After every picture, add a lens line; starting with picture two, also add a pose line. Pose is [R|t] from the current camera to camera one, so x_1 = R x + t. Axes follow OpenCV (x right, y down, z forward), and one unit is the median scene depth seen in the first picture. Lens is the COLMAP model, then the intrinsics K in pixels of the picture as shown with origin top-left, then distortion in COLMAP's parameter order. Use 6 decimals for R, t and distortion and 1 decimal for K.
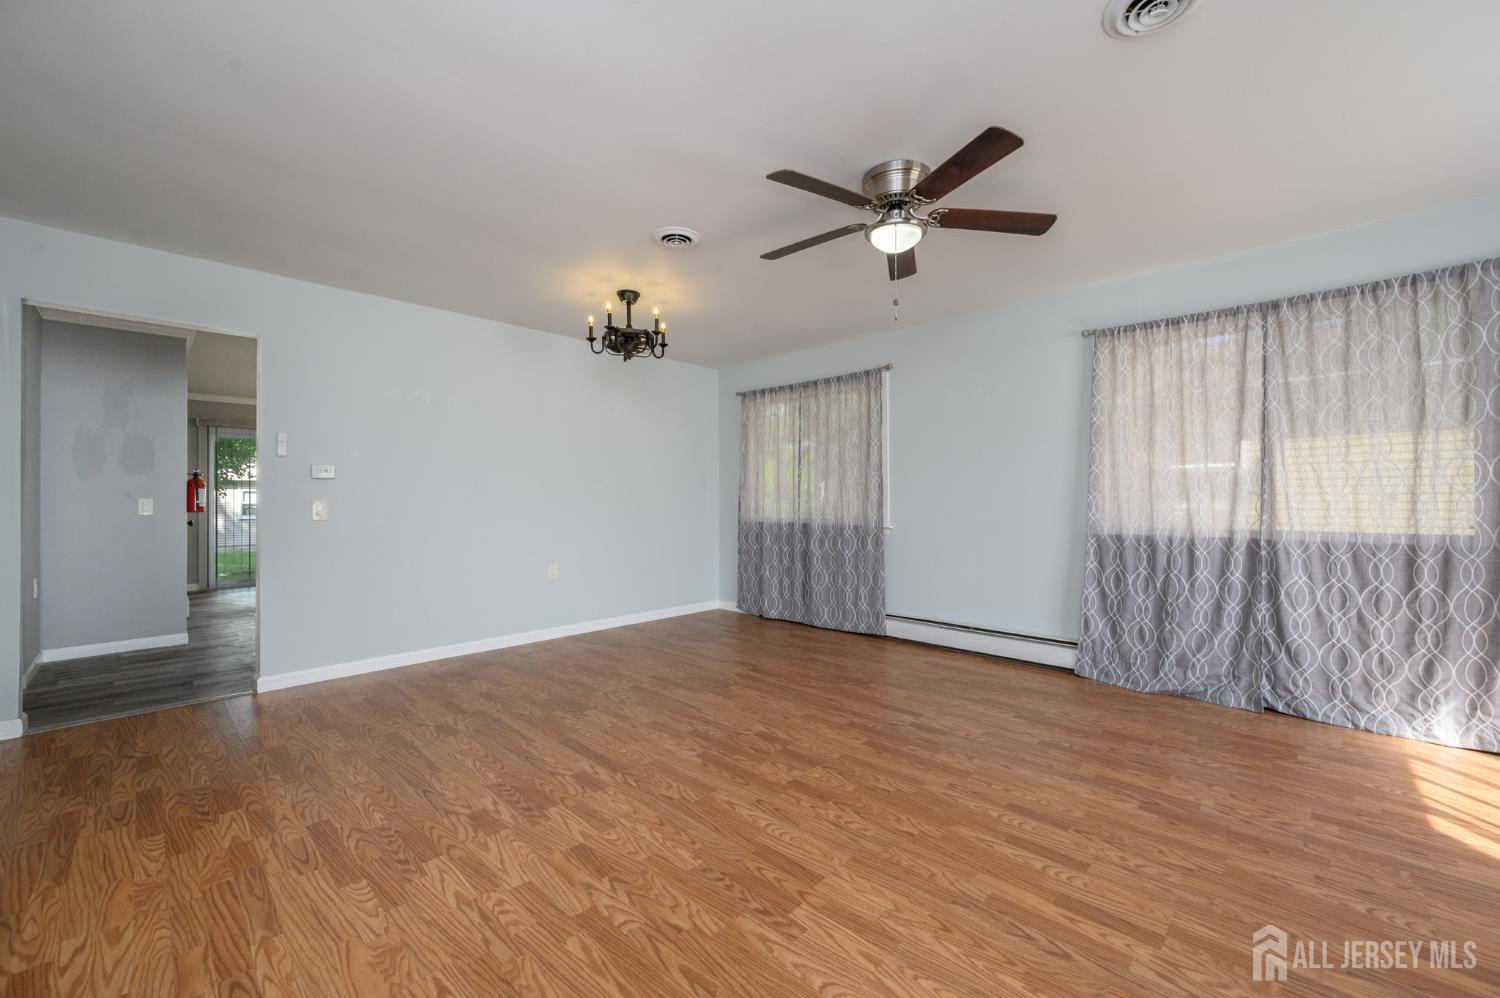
lens RADIAL K [[590.5, 0, 750.0], [0, 590.5, 497.6], [0, 0, 1]] dist [-0.001589, 0.000443]
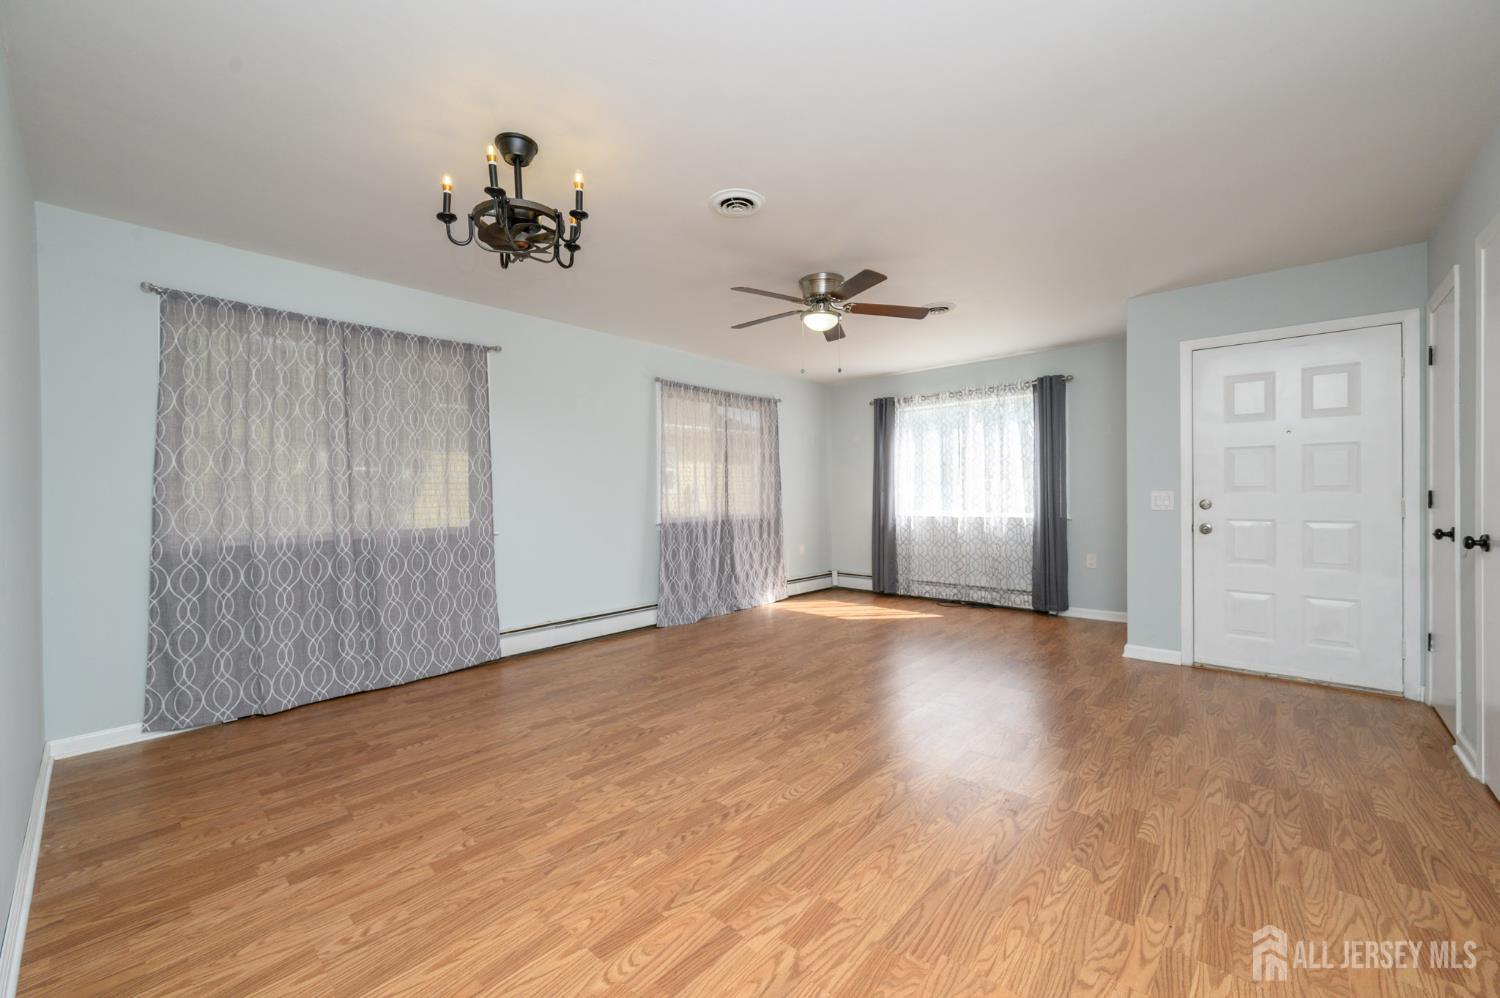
lens RADIAL K [[590.5, 0, 749.1], [0, 590.5, 497.3], [0, 0, 1]] dist [-0.001589, 0.000443]
pose [[-0.034597, -0.002979, 0.999397, -1.107782], [0.004626, 0.999984, 0.003141, -0.006635], [-0.999391, 0.004732, -0.034583, 1.123003]]
